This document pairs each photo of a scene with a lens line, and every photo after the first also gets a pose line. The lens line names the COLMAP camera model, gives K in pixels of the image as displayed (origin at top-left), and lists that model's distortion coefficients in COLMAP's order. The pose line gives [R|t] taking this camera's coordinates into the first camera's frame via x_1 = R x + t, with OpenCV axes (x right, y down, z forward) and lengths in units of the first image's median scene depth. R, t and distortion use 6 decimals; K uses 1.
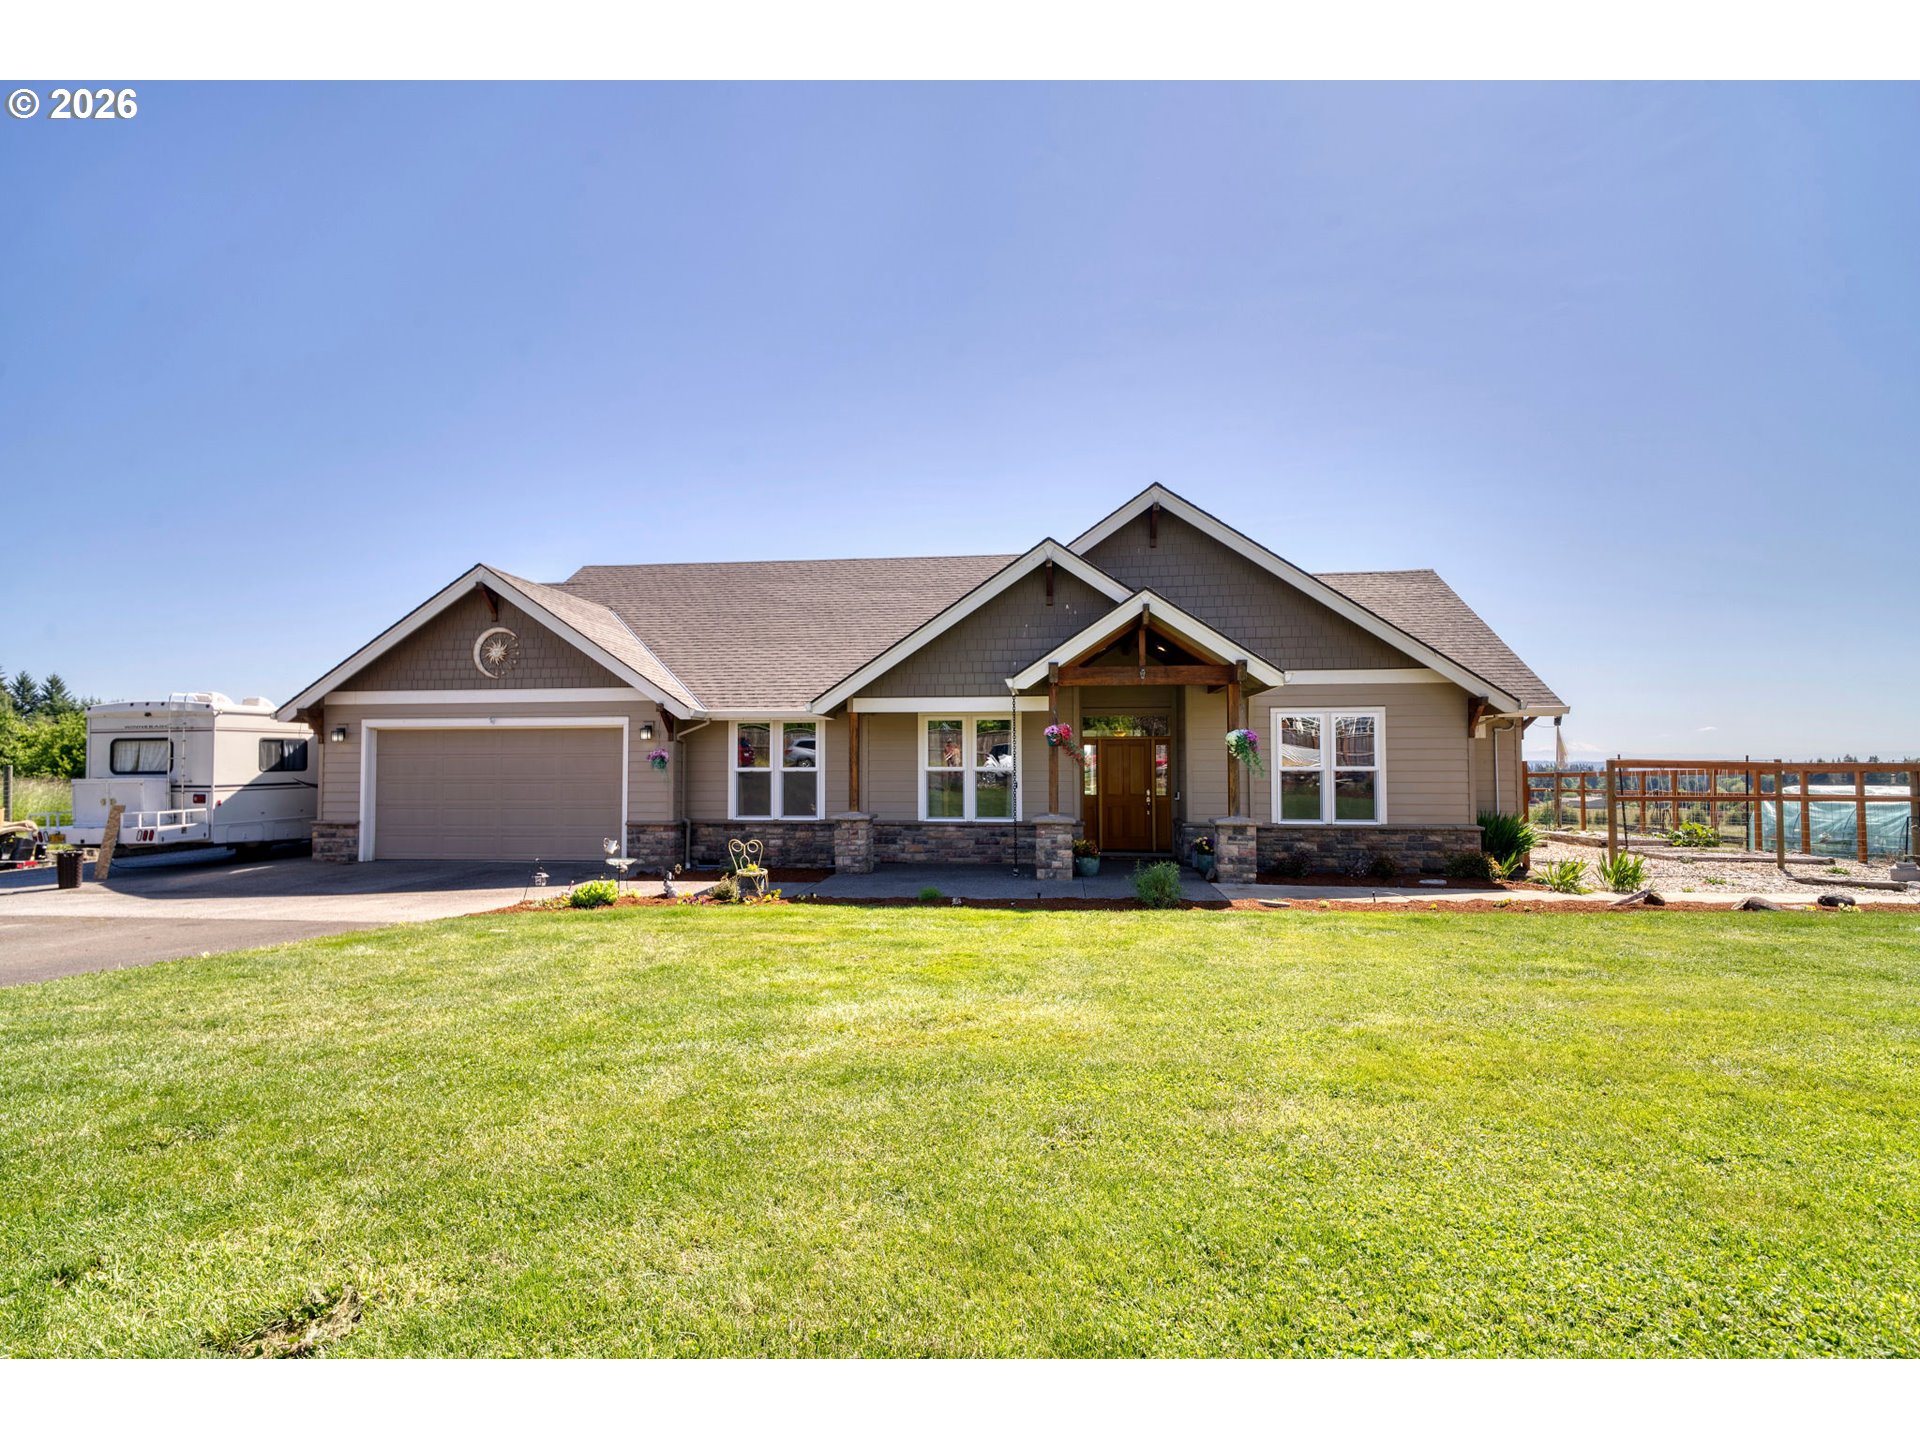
lens RADIAL K [[881.9, 0, 956.6], [0, 881.9, 735.2], [0, 0, 1]] dist [0.000027, 0.000072]
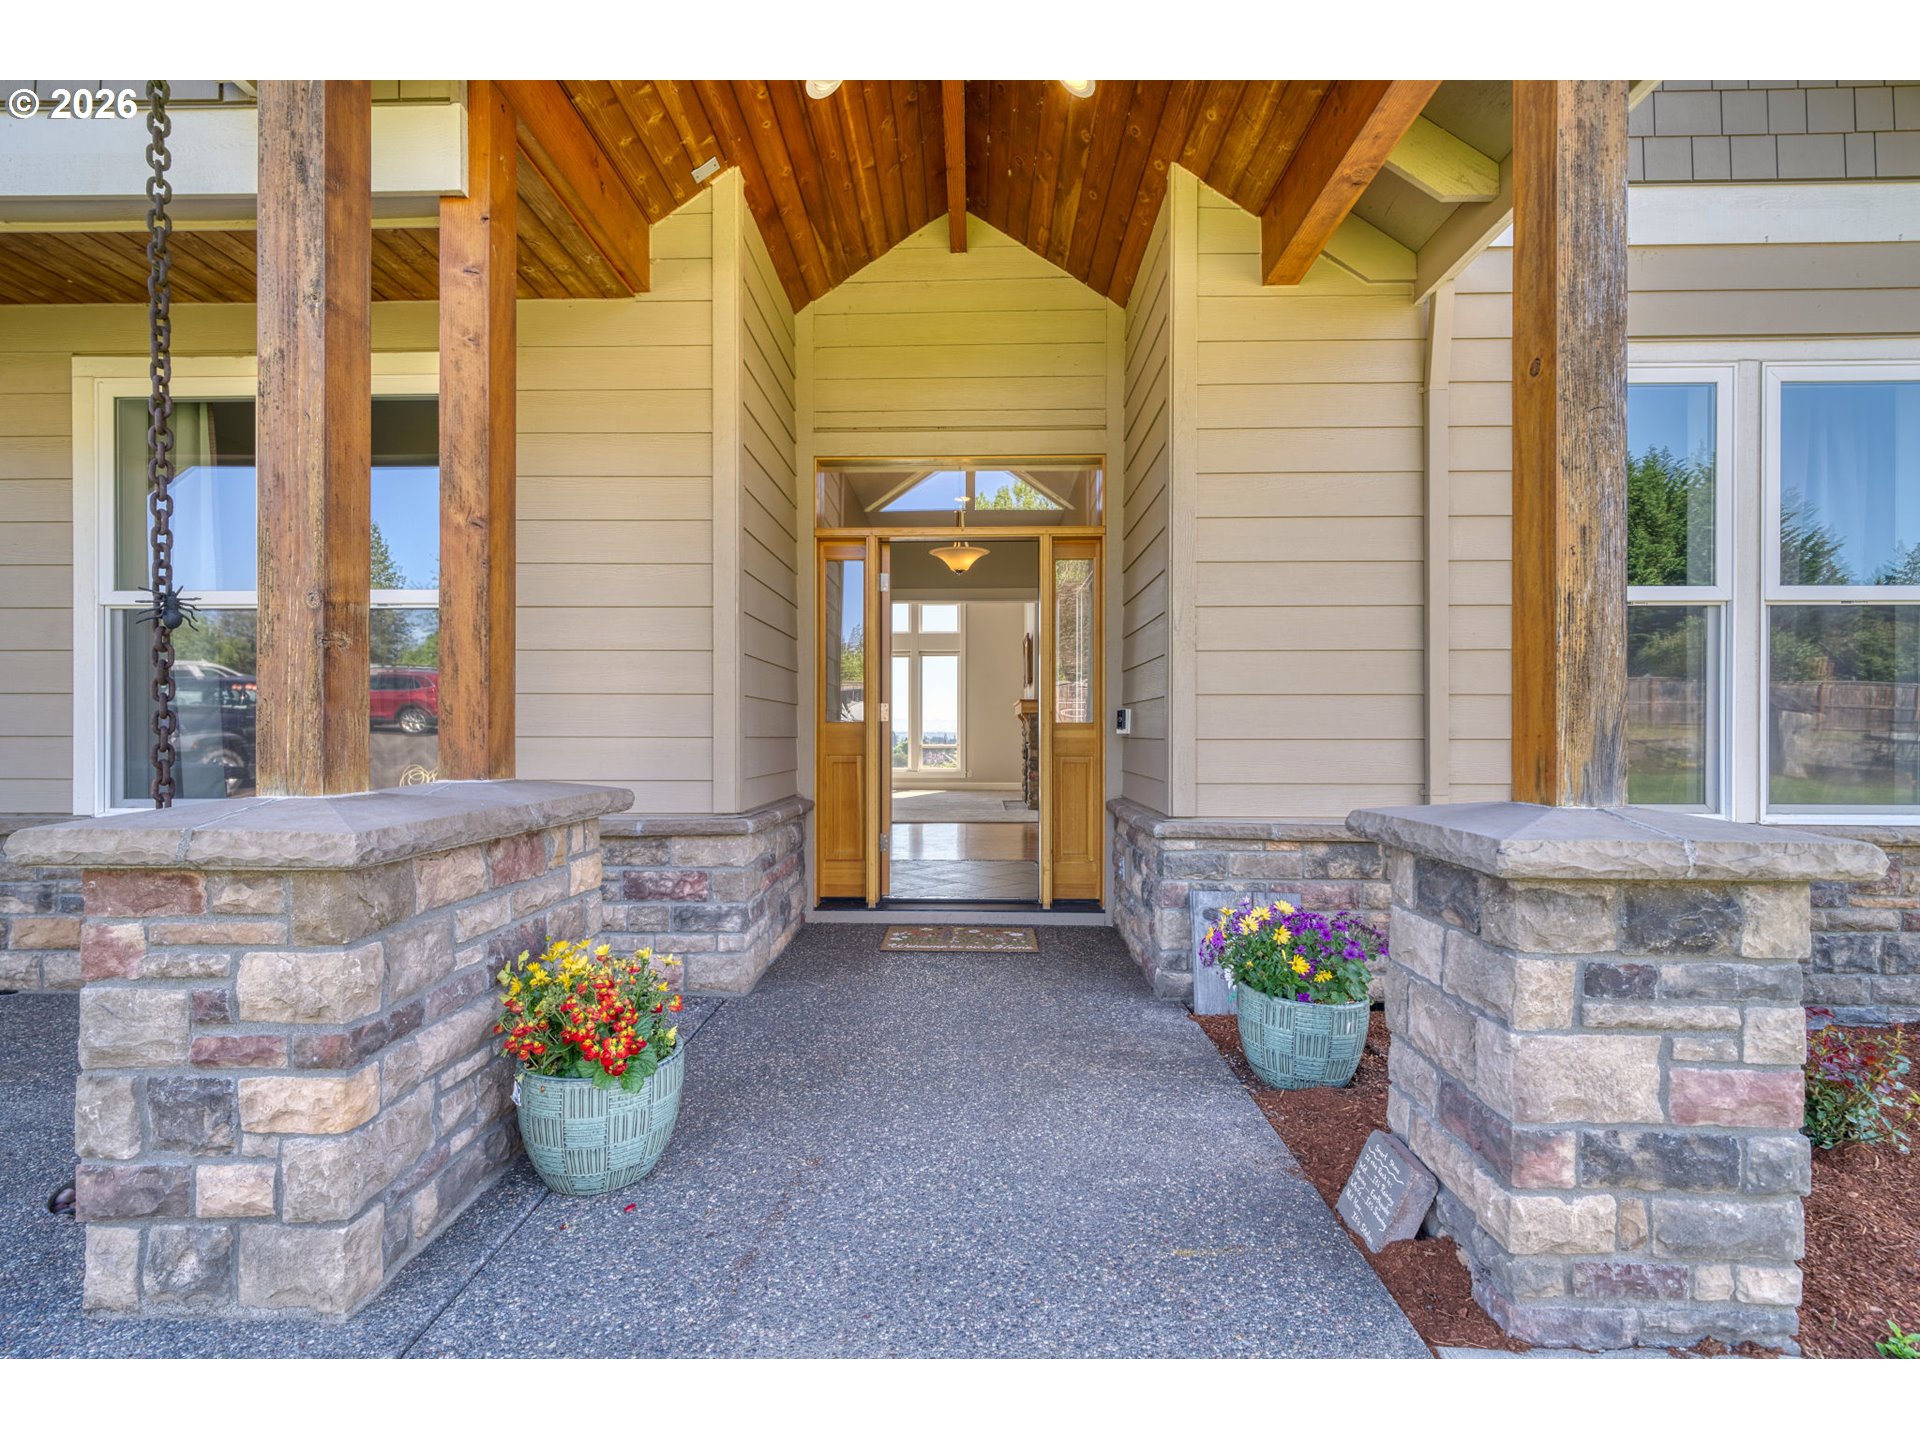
lens RADIAL K [[881.9, 0, 956.6], [0, 881.9, 735.2], [0, 0, 1]] dist [0.000027, 0.000072]
pose [[0.996190, -0.000387, 0.087206, 0.211537], [-0.002729, 0.999362, 0.035614, 0.078618], [-0.087164, -0.035717, 0.995554, 0.889782]]
